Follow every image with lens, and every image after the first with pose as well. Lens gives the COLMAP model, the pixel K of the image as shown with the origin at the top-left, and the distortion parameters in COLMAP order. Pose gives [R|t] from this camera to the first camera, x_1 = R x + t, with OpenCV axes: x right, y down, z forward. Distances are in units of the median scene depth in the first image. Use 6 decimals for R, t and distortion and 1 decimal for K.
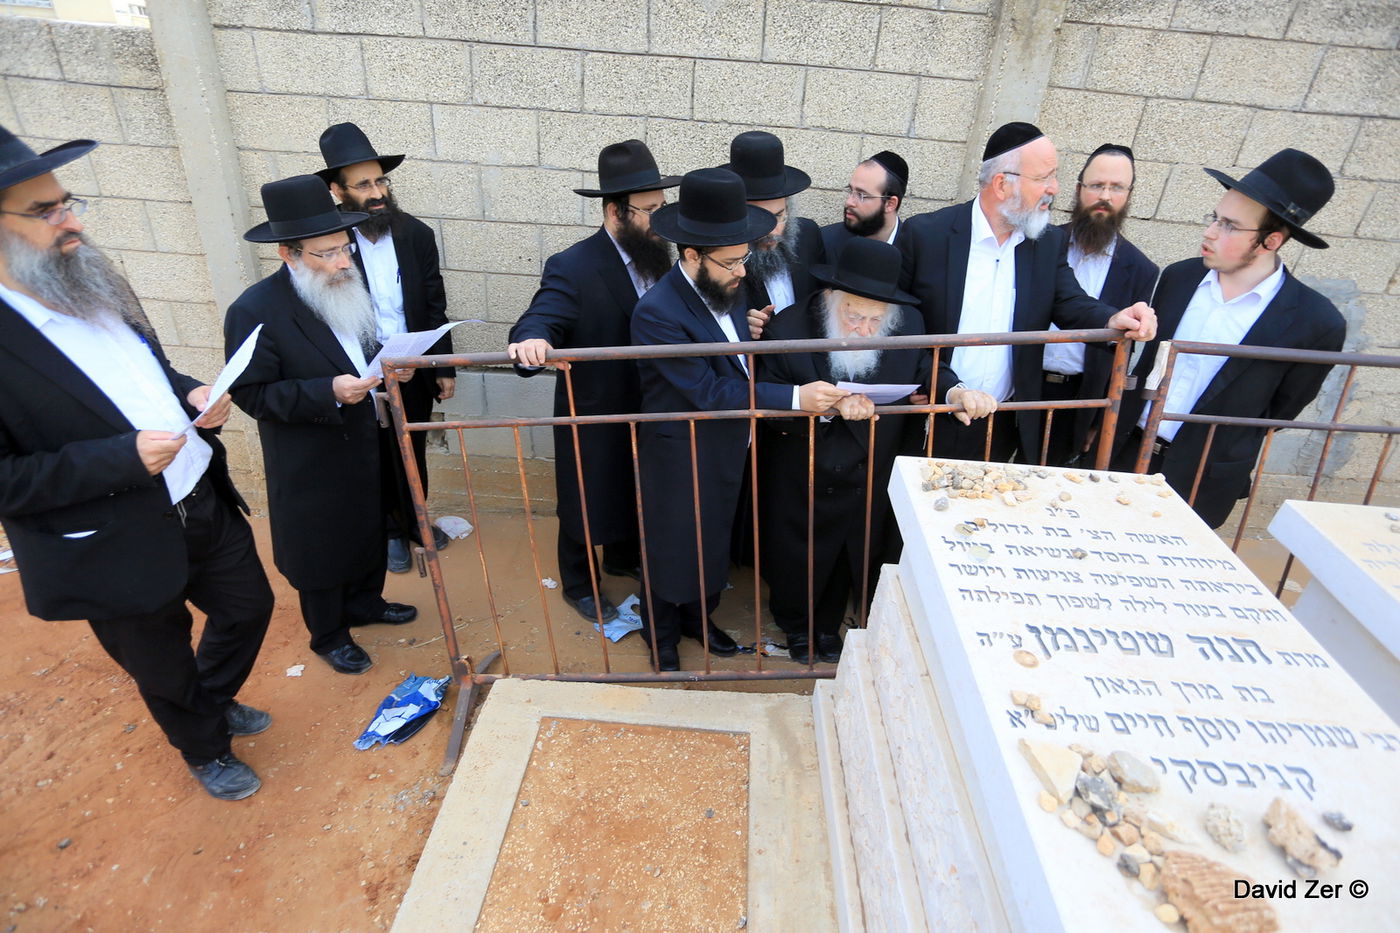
lens RADIAL K [[706.6, 0, 703.9], [0, 706.6, 469.9], [0, 0, 1]] dist [-0.062051, 0.025878]
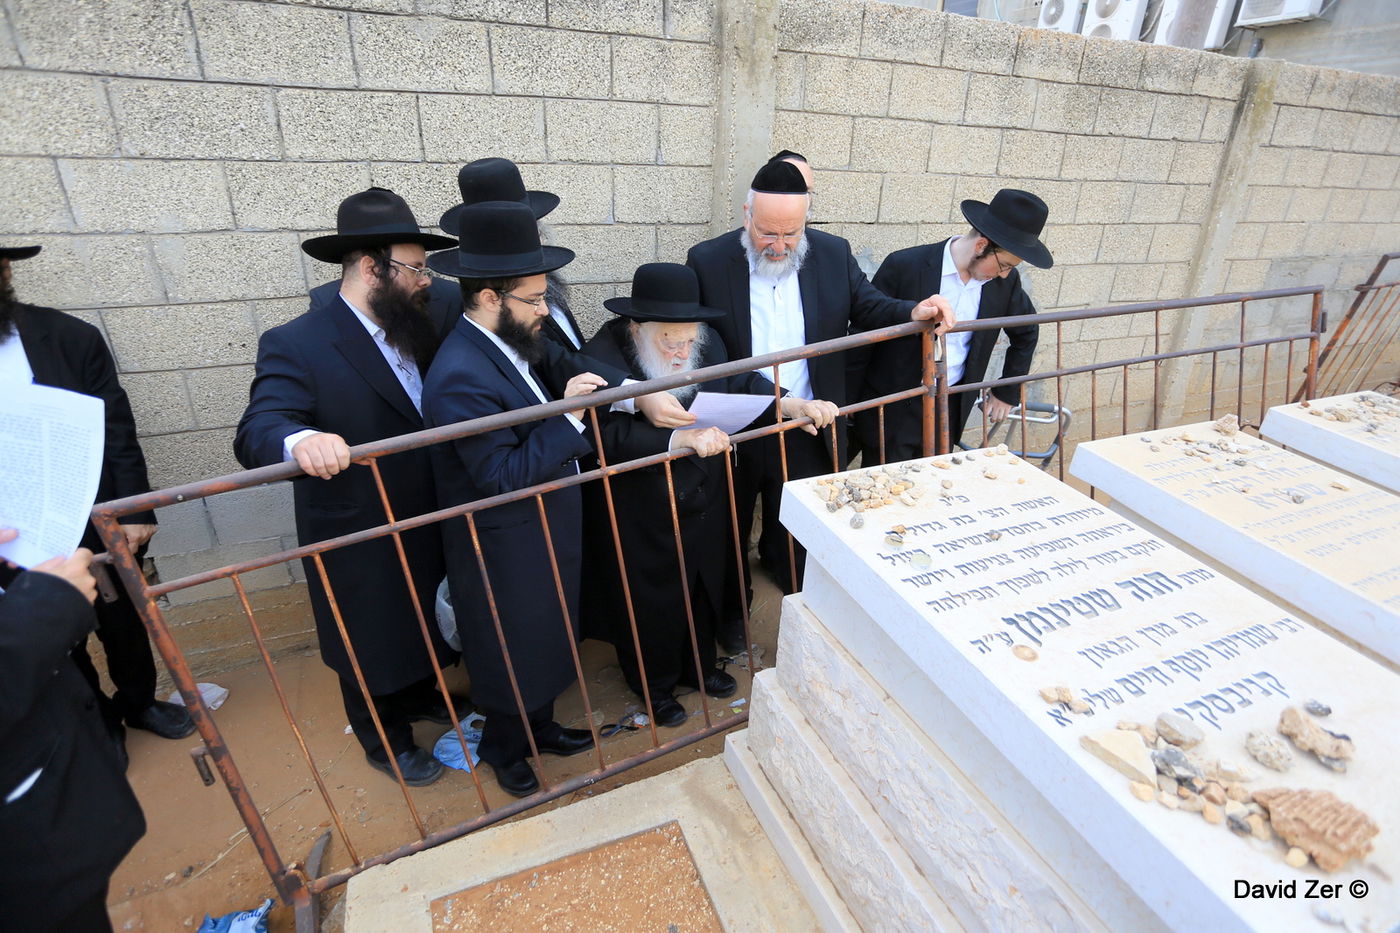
lens RADIAL K [[706.6, 0, 704.8], [0, 706.6, 469.0], [0, 0, 1]] dist [-0.062051, 0.025878]
pose [[0.900282, -0.213493, 0.379359, -0.124129], [0.233931, 0.972220, -0.008016, -0.037847], [-0.367109, 0.095960, 0.925215, 0.105542]]
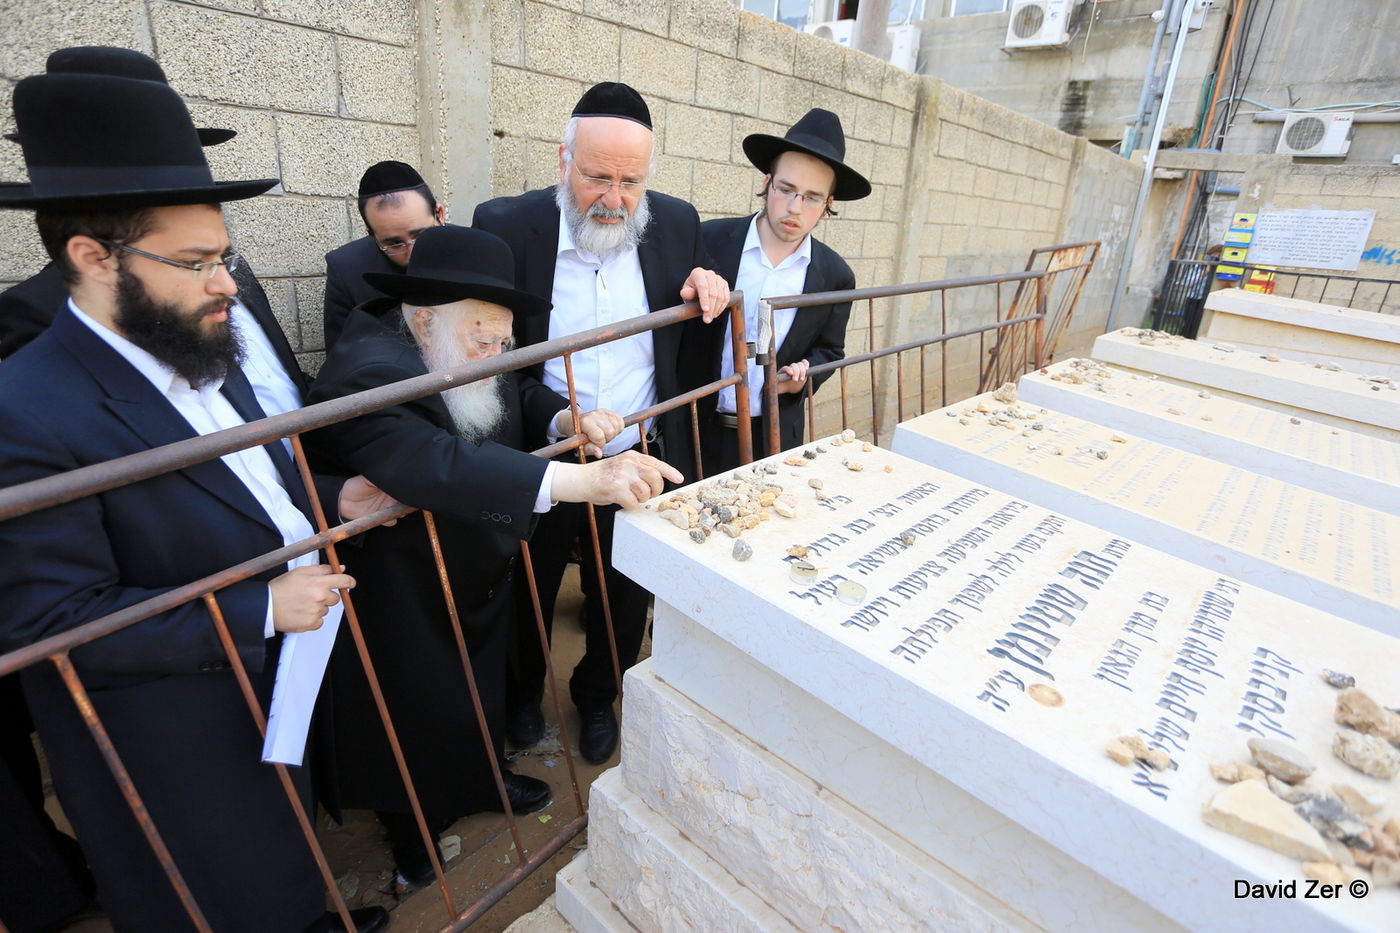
lens RADIAL K [[706.6, 0, 703.6], [0, 706.6, 465.9], [0, 0, 1]] dist [-0.062051, 0.025878]
pose [[0.645788, -0.291000, 0.705887, -0.087392], [0.347548, 0.935223, 0.067586, -0.052400], [-0.679830, 0.201683, 0.705092, 0.322741]]
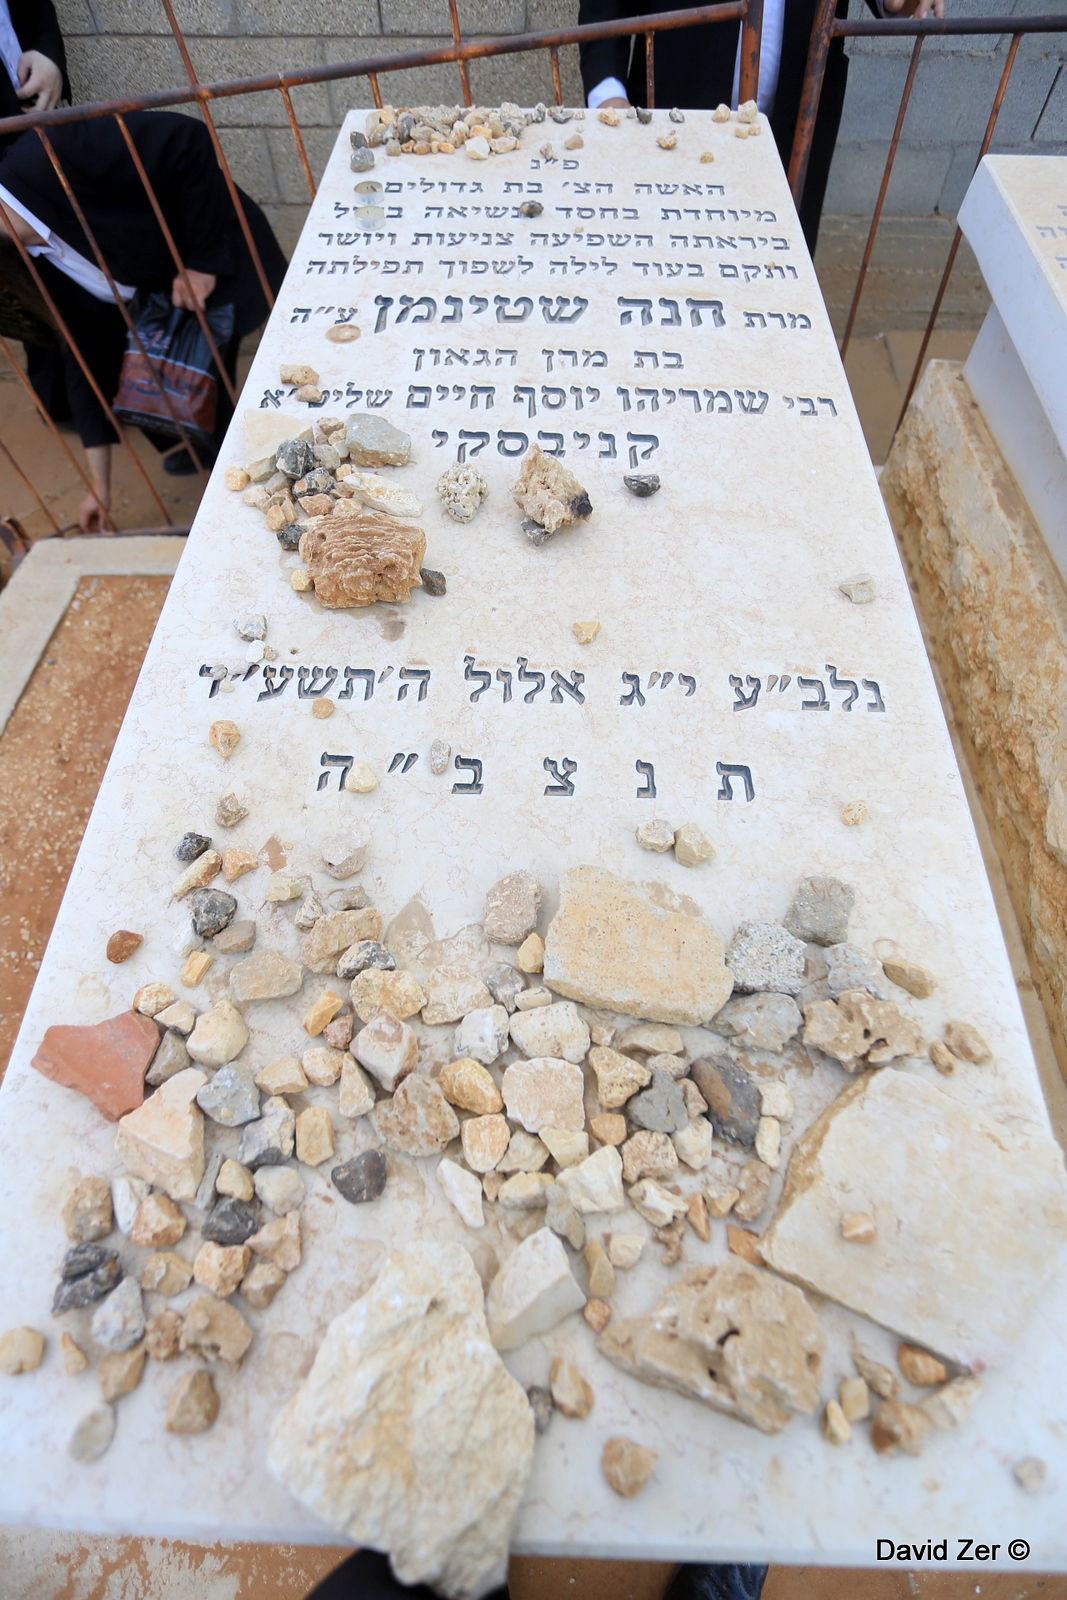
lens RADIAL K [[807.6, 0, 522.9], [0, 807.6, 787.8], [0, 0, 1]] dist [-0.062051, 0.025878]
pose [[0.997042, -0.038570, -0.066474, 0.314253], [0.064970, 0.885041, 0.460957, 0.149157], [0.041053, -0.463913, 0.884929, 0.039294]]
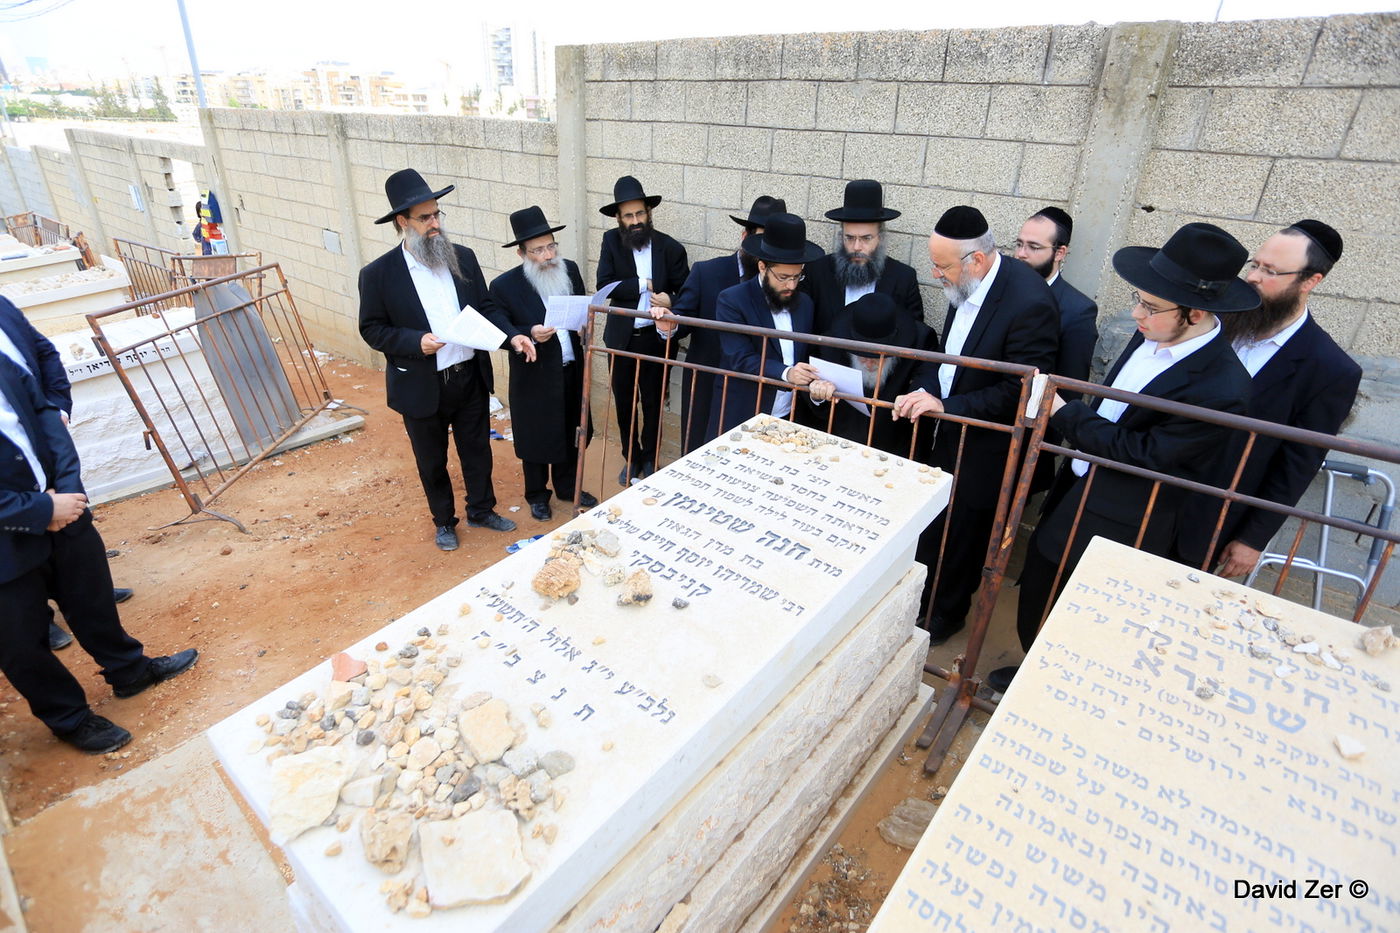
lens RADIAL K [[706.6, 0, 697.5], [0, 706.6, 464.9], [0, 0, 1]] dist [-0.062051, 0.025878]
pose [[0.796205, 0.232637, -0.558514, 0.664356], [-0.275010, 0.961405, 0.008405, 0.068676], [0.538913, 0.146905, 0.829453, -0.136614]]
